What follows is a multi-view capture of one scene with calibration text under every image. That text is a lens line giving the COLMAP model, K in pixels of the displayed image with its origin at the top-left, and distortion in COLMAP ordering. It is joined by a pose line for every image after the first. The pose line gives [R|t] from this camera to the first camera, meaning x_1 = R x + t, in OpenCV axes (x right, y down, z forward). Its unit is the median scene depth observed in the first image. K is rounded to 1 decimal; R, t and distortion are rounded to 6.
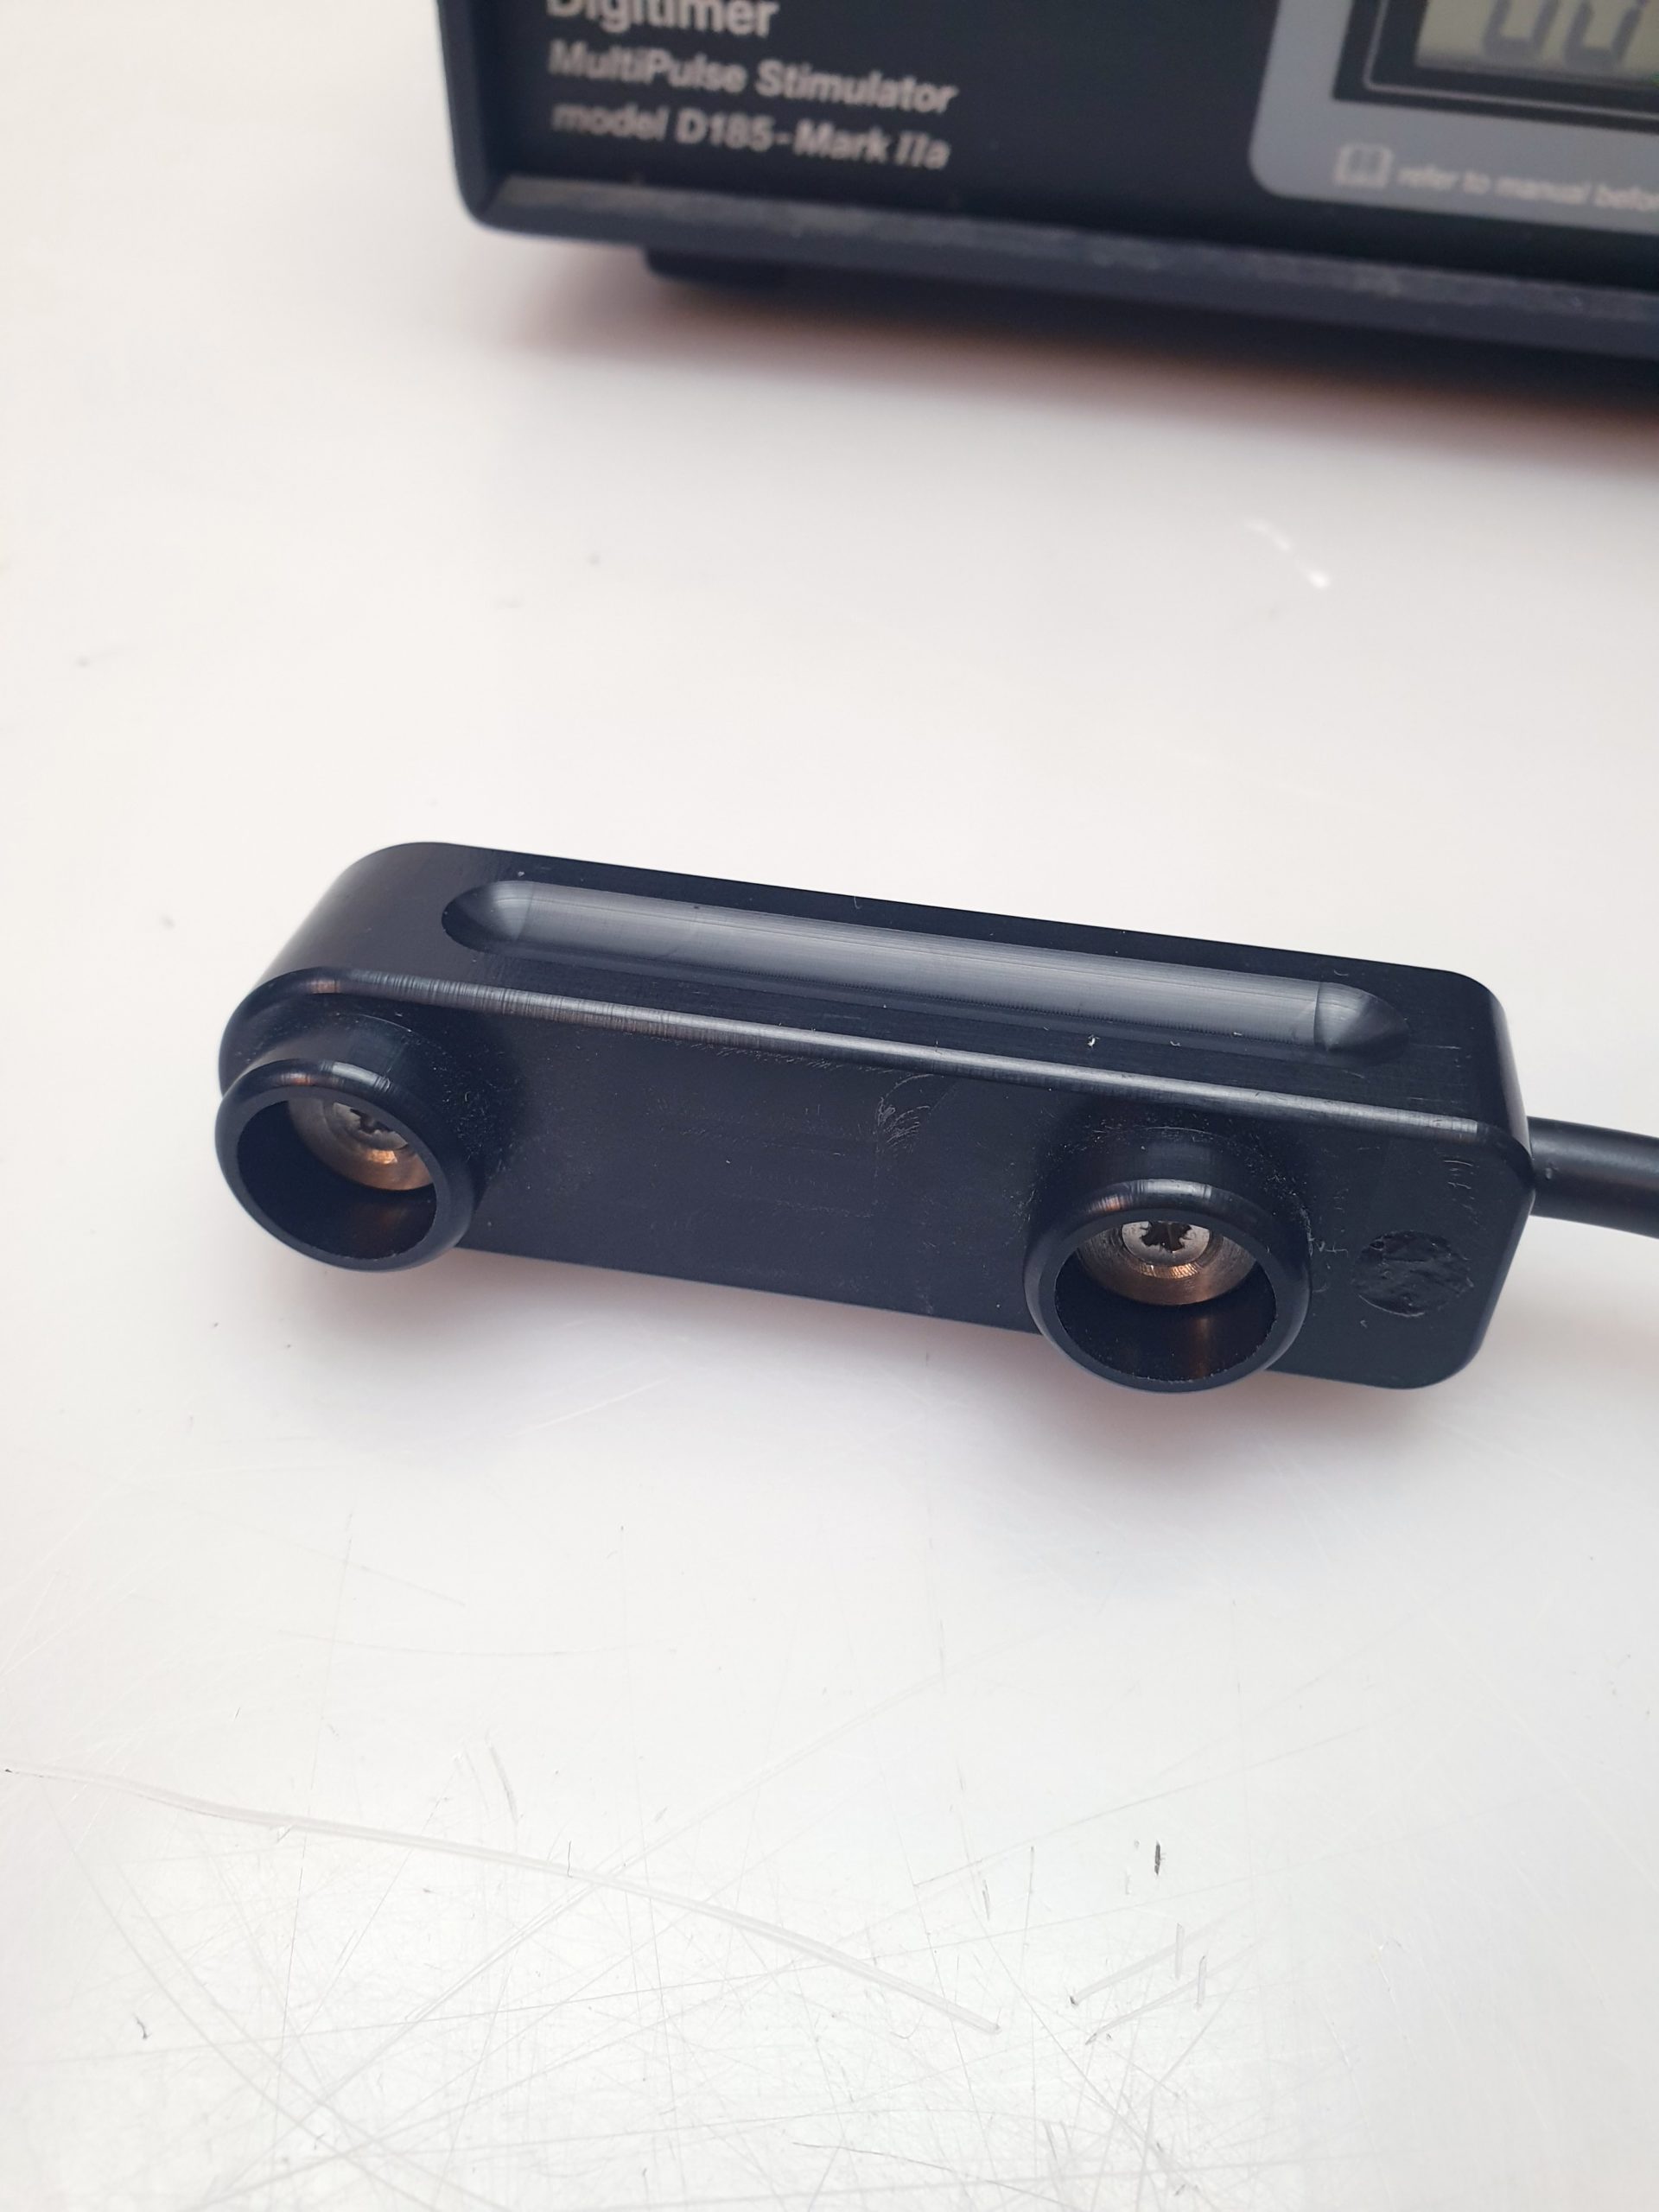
lens RADIAL K [[1815.1, 0, 880.3], [0, 1815.1, 1107.5], [0, 0, 1]] dist [-0.004026, -0.006234]
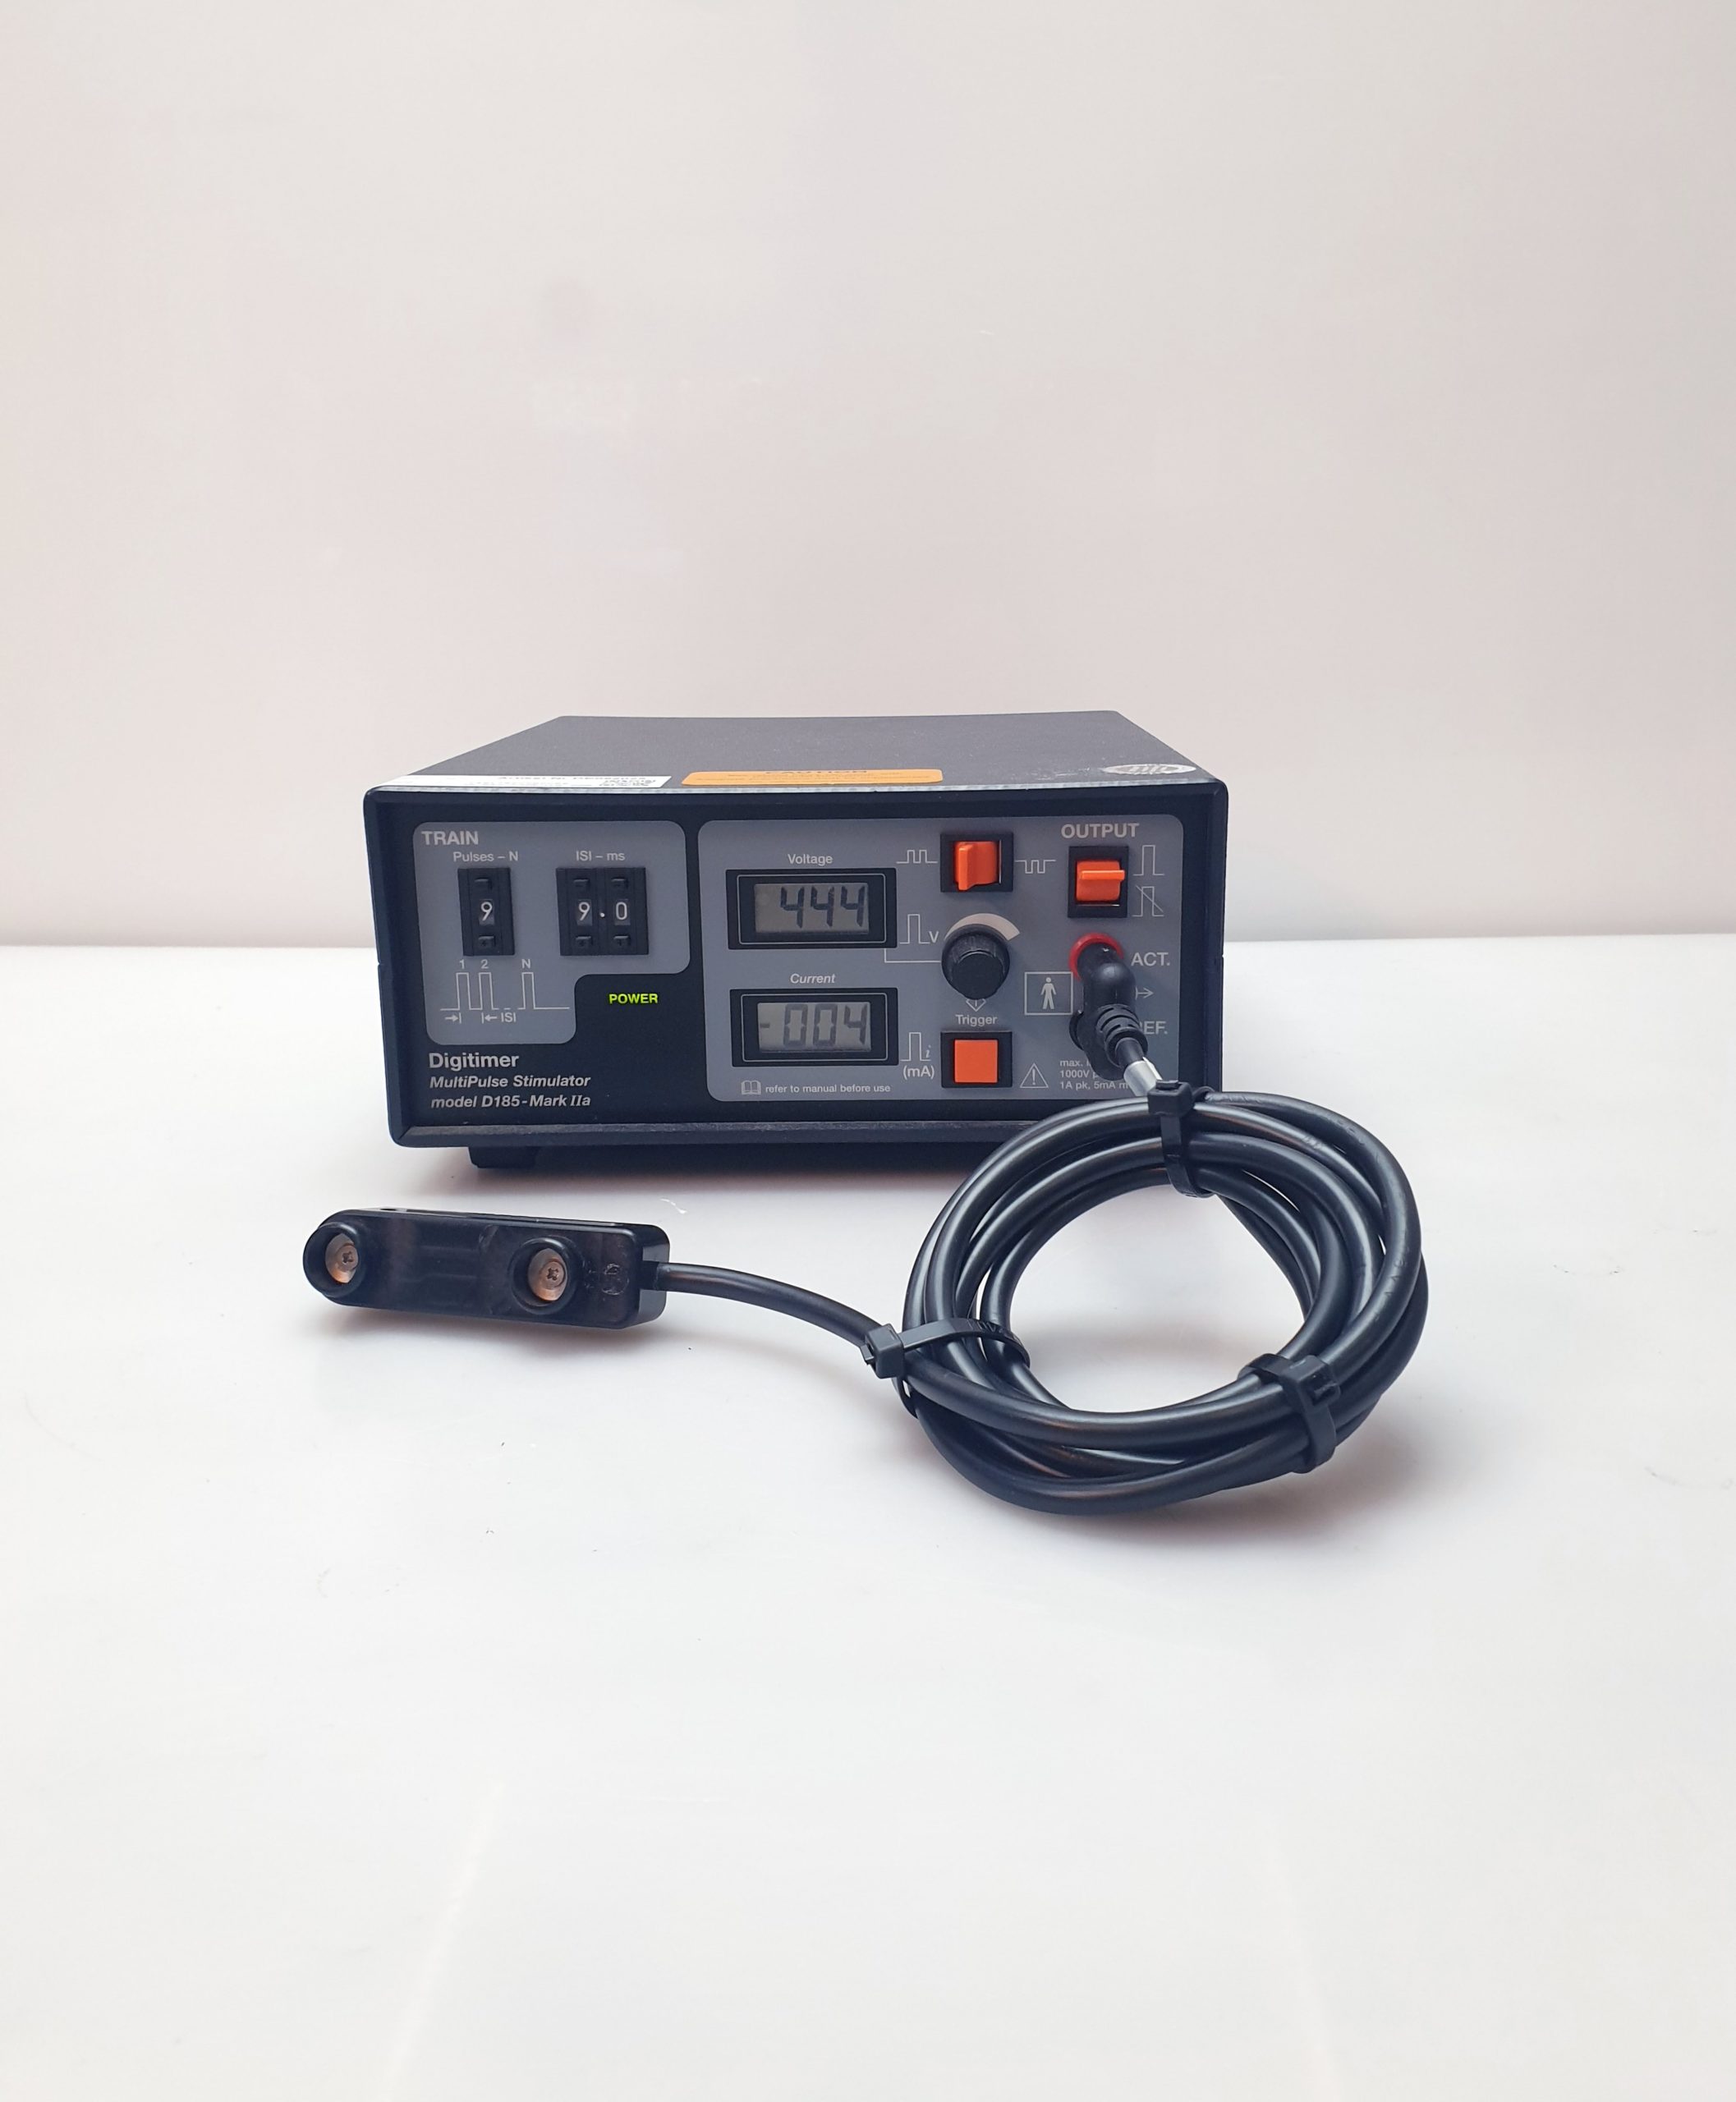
lens RADIAL K [[1936.0, 0, 873.6], [0, 1936.0, 989.2], [0, 0, 1]] dist [0.289496, -0.001847]
pose [[0.993918, -0.086504, 0.068147, 0.261224], [0.109970, 0.812195, -0.572927, 0.965841], [-0.005788, 0.576937, 0.816768, -1.337378]]
